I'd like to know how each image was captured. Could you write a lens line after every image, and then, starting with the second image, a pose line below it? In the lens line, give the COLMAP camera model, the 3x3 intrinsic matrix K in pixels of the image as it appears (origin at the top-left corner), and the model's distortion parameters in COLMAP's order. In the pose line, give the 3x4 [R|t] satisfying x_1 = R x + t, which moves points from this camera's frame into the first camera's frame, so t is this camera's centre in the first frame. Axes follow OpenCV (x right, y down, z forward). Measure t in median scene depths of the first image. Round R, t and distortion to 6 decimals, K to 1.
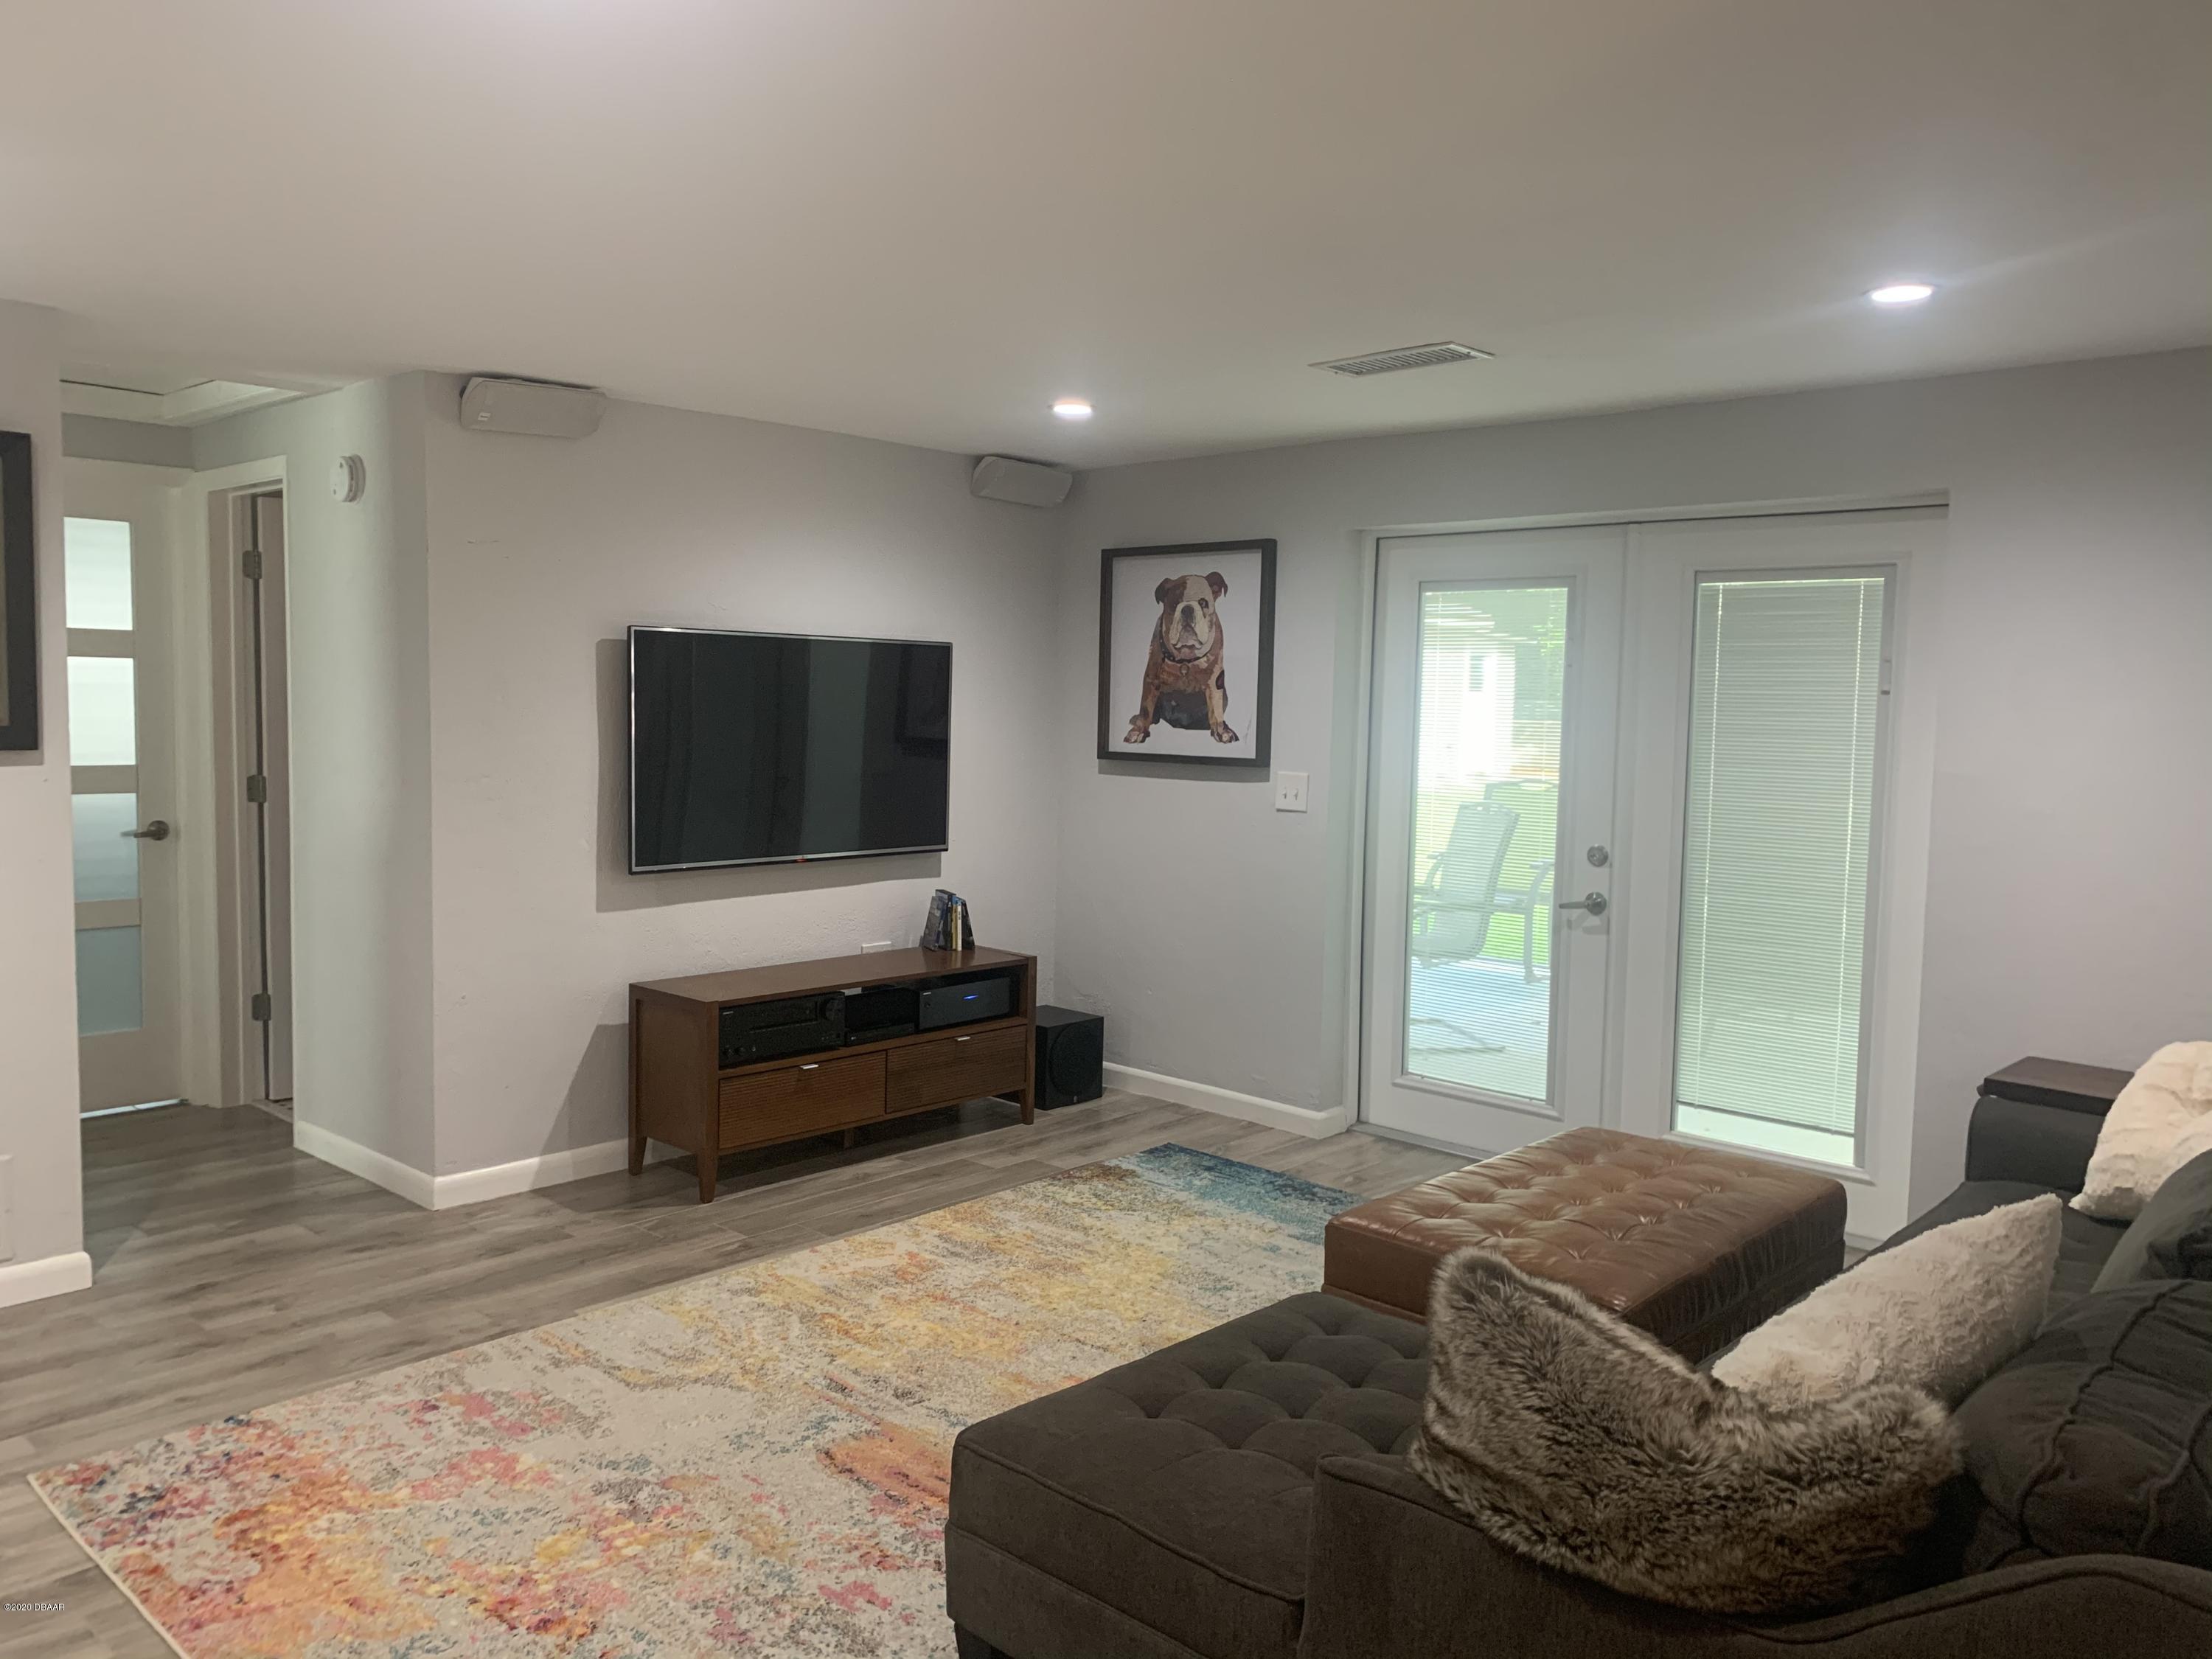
lens RADIAL K [[1714.2, 0, 1115.3], [0, 1714.2, 818.2], [0, 0, 1]] dist [0.134881, -0.261331]
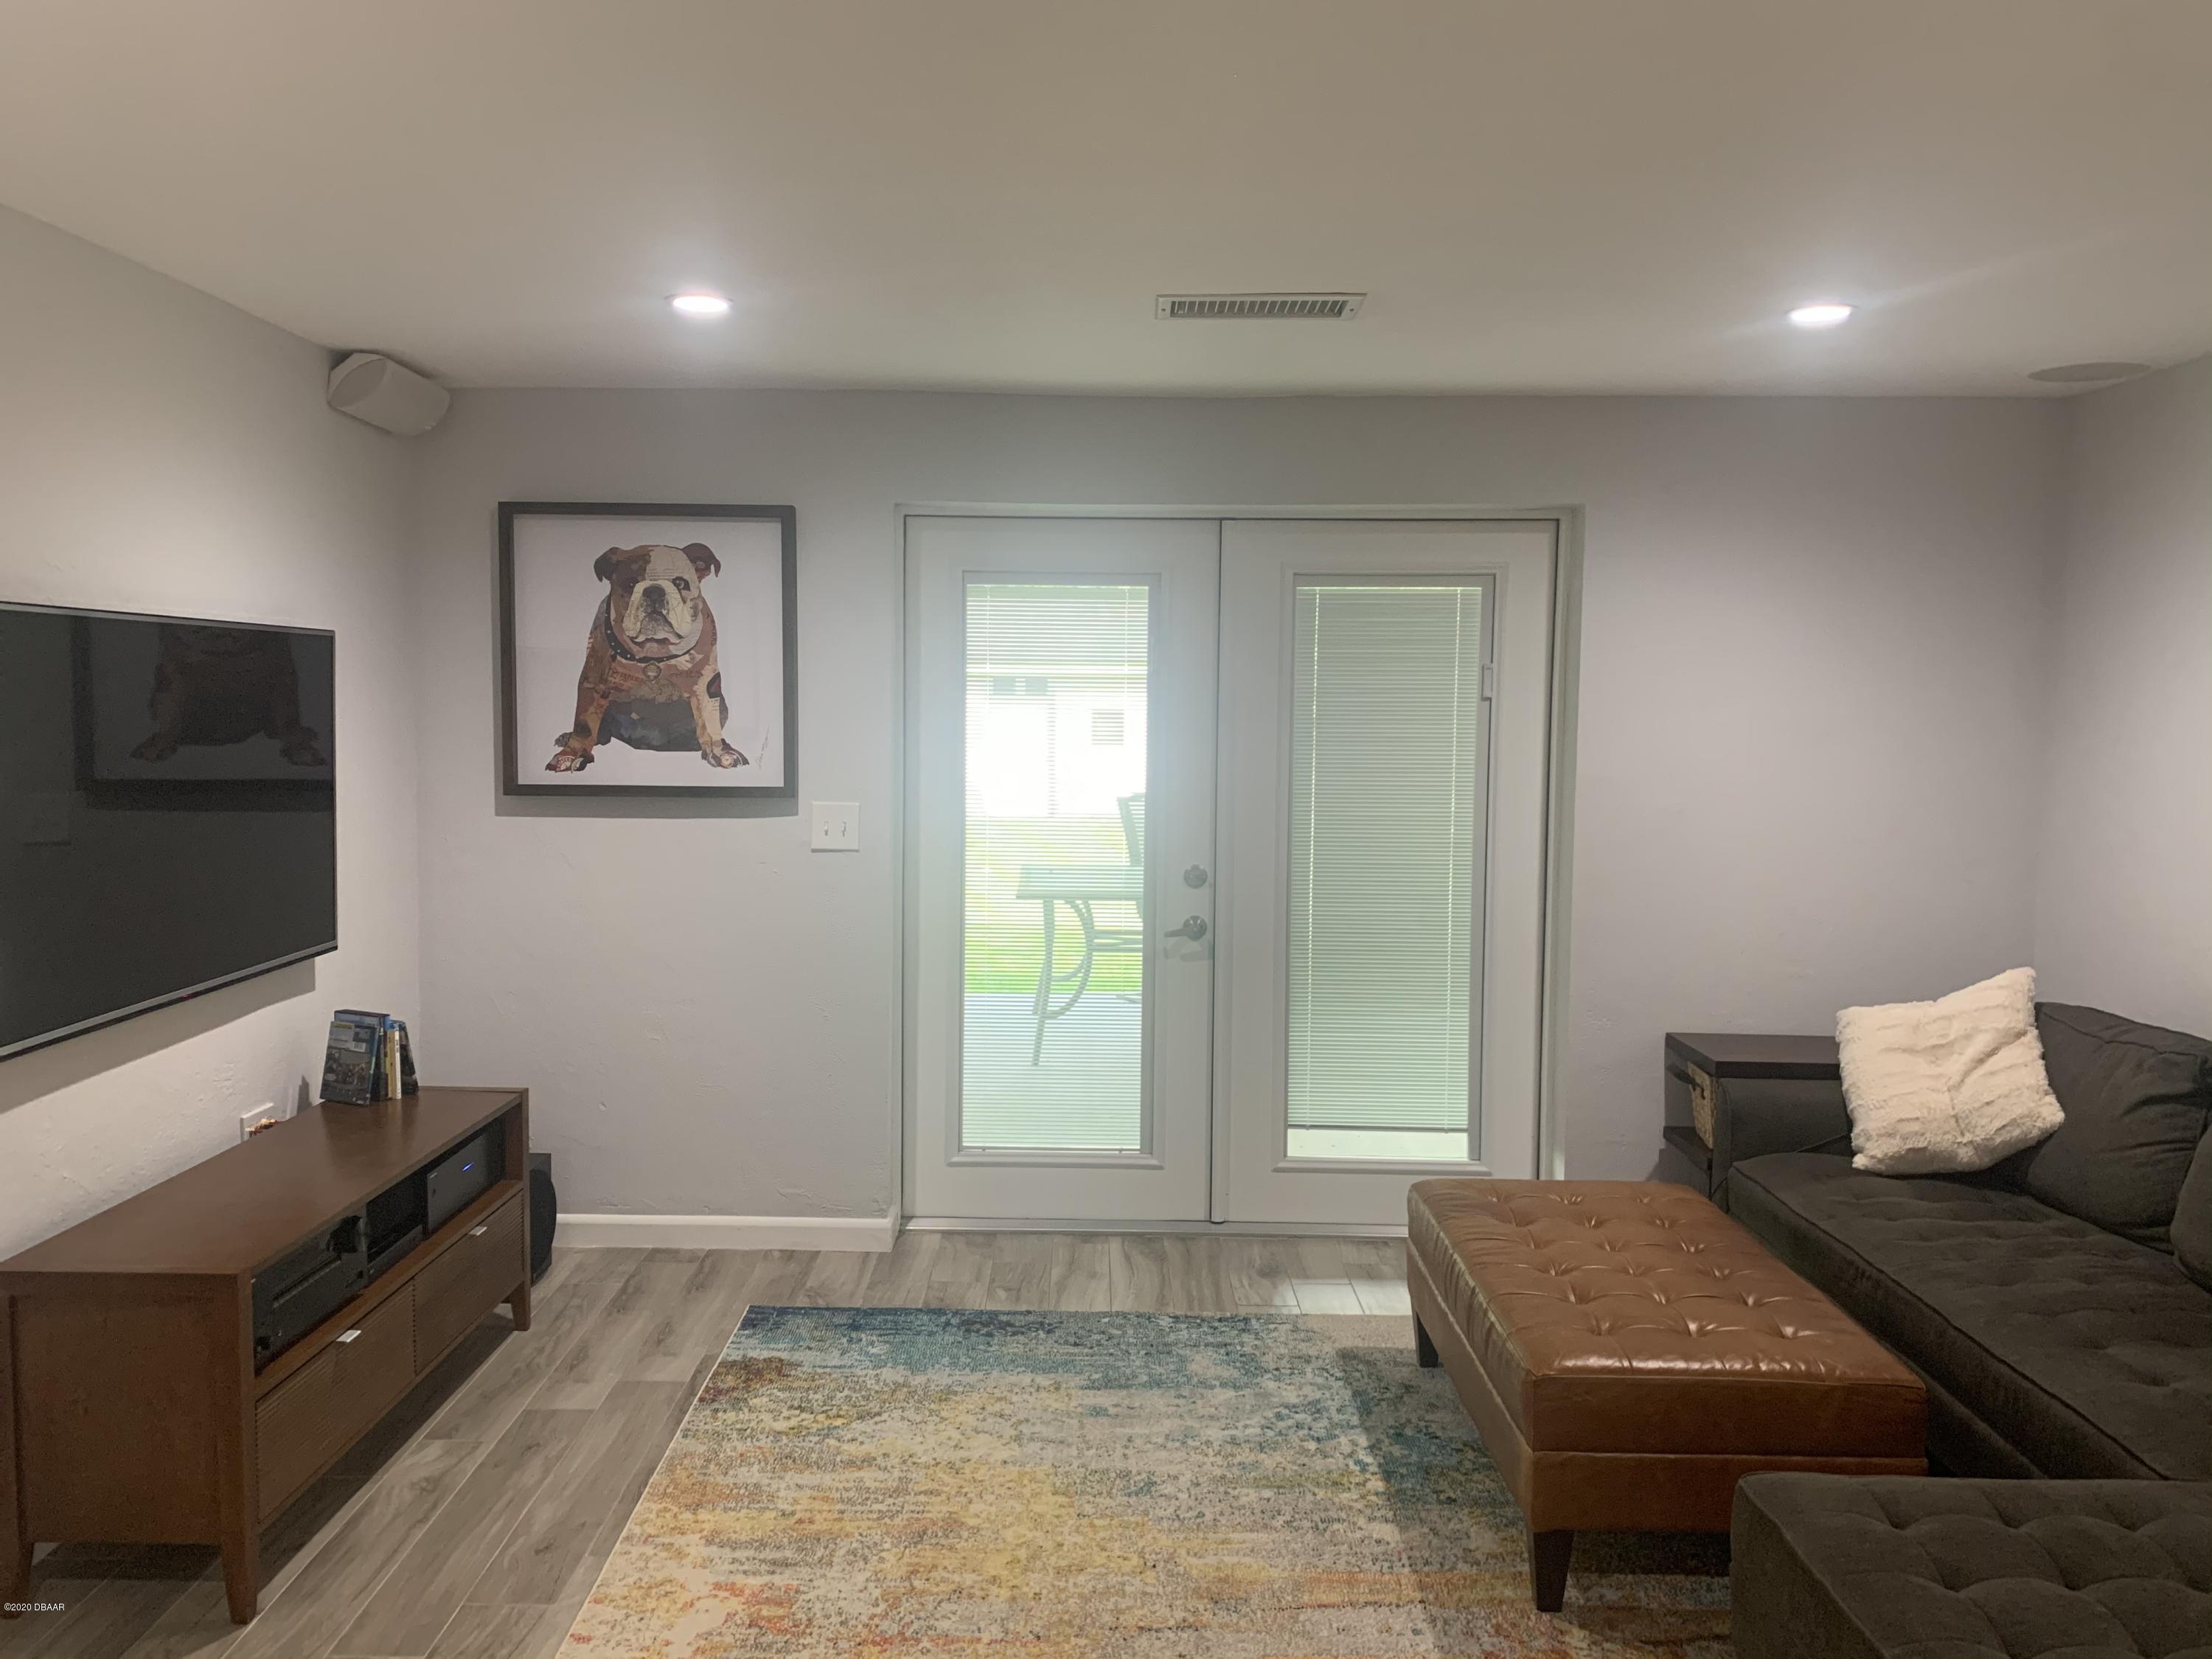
lens RADIAL K [[1714.2, 0, 1115.3], [0, 1714.2, 818.2], [0, 0, 1]] dist [0.134881, -0.261331]
pose [[0.736761, -0.062379, 0.673270, -0.334078], [0.052793, 0.998003, 0.034695, -0.039586], [-0.674089, 0.009982, 0.738583, 0.319093]]
